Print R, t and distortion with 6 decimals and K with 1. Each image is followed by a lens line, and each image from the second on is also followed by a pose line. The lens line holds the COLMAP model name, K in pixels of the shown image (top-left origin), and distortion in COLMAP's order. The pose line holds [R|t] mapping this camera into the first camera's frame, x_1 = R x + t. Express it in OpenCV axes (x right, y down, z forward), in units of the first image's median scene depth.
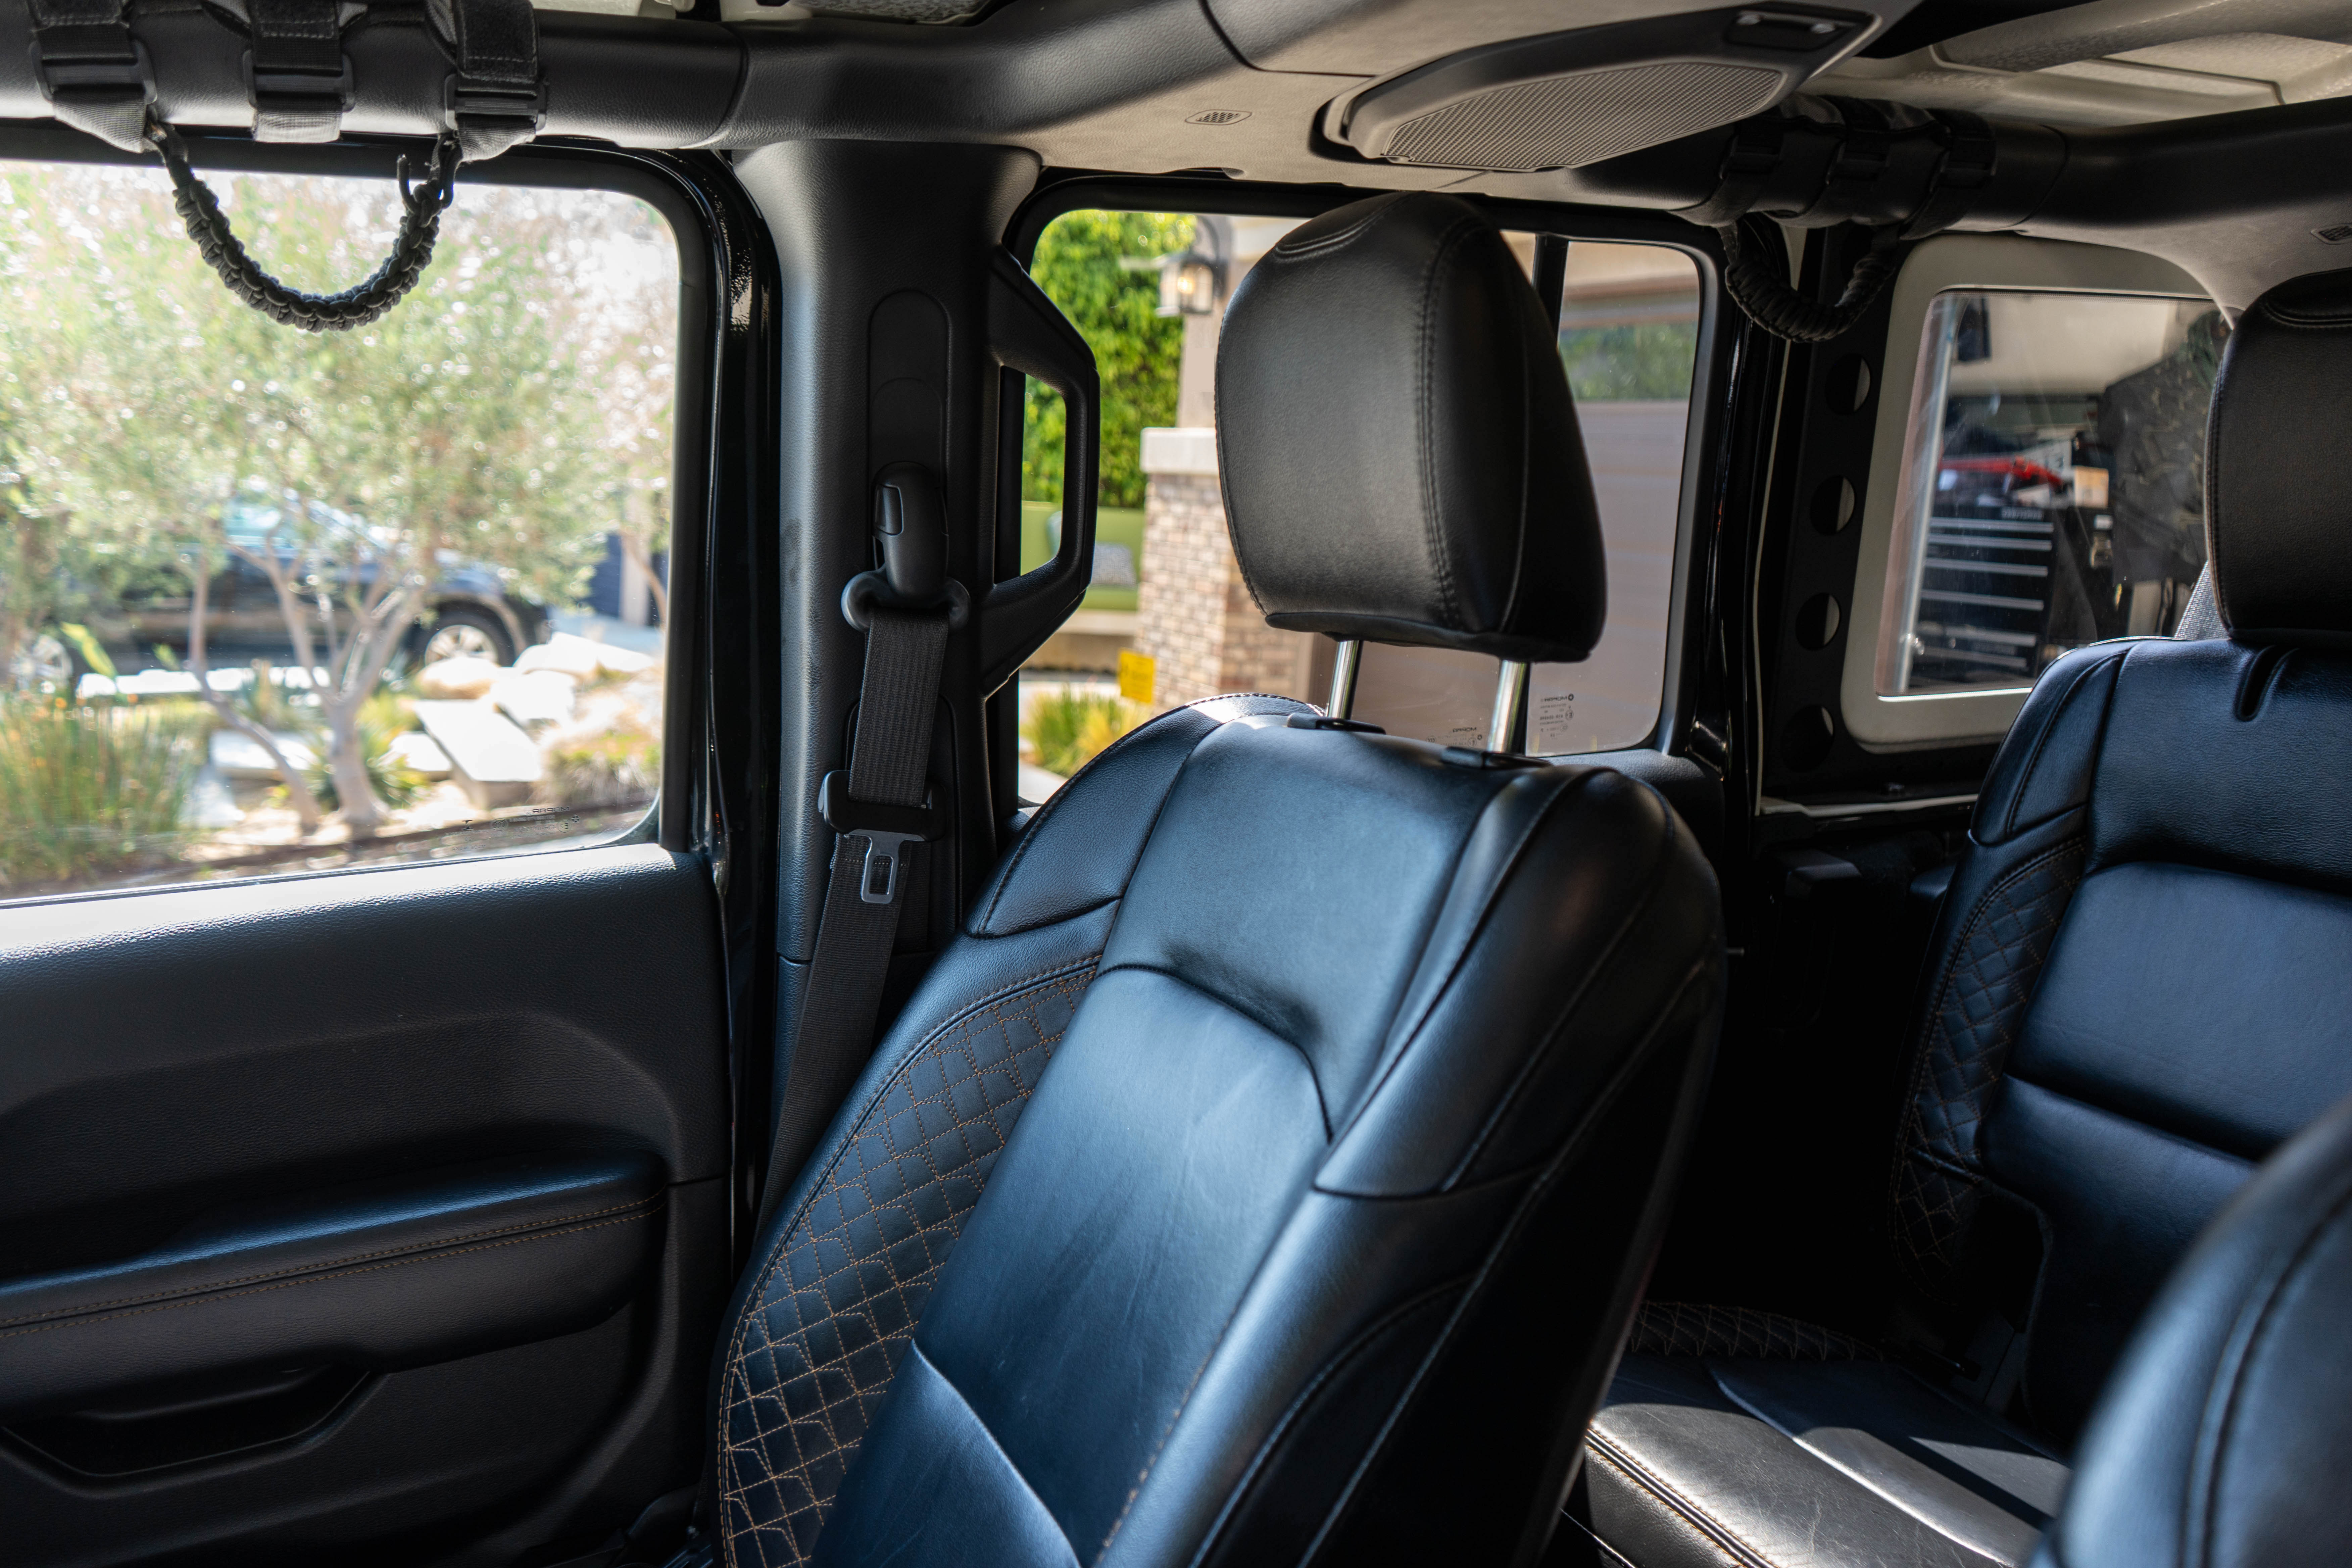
lens RADIAL K [[1851.0, 0, 1165.3], [0, 1851.0, 775.5], [0, 0, 1]] dist [-0.004237, -0.004940]
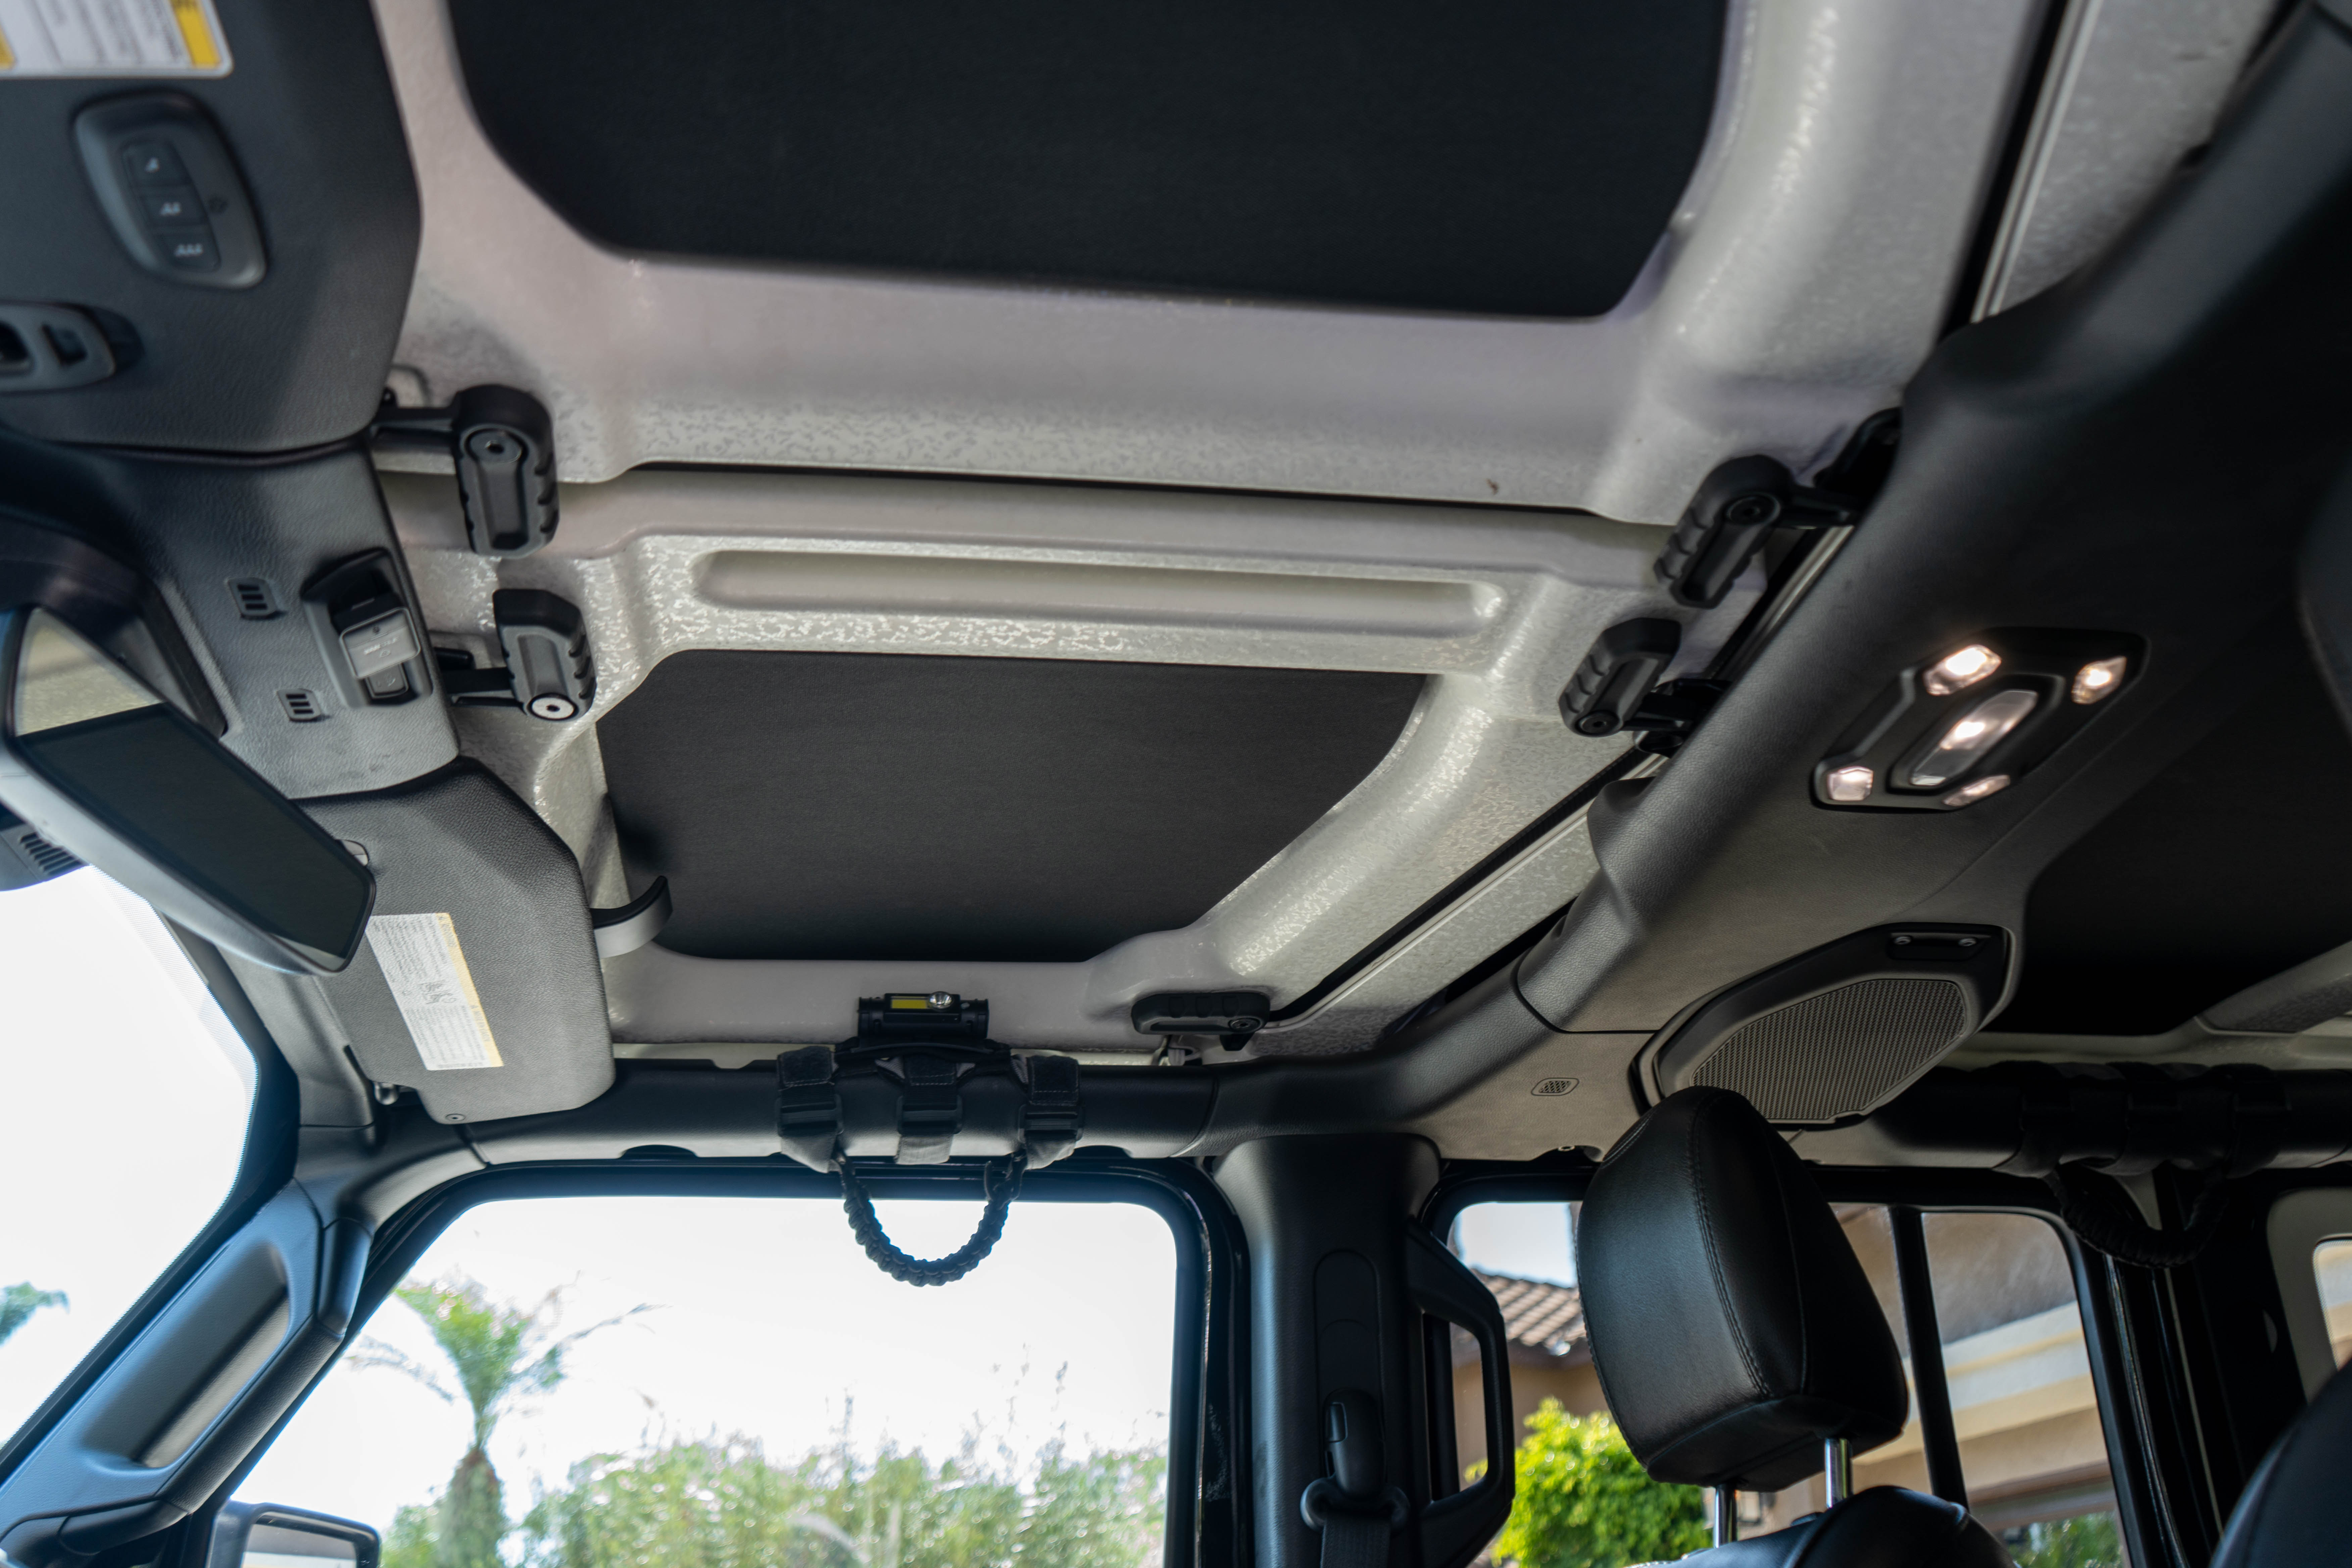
lens RADIAL K [[1851.0, 0, 1165.3], [0, 1851.0, 775.5], [0, 0, 1]] dist [-0.004237, -0.004940]
pose [[0.959524, -0.157500, -0.233470, 0.097108], [-0.019409, 0.790048, -0.612738, 0.271834], [0.280959, 0.592468, 0.755012, -0.216493]]
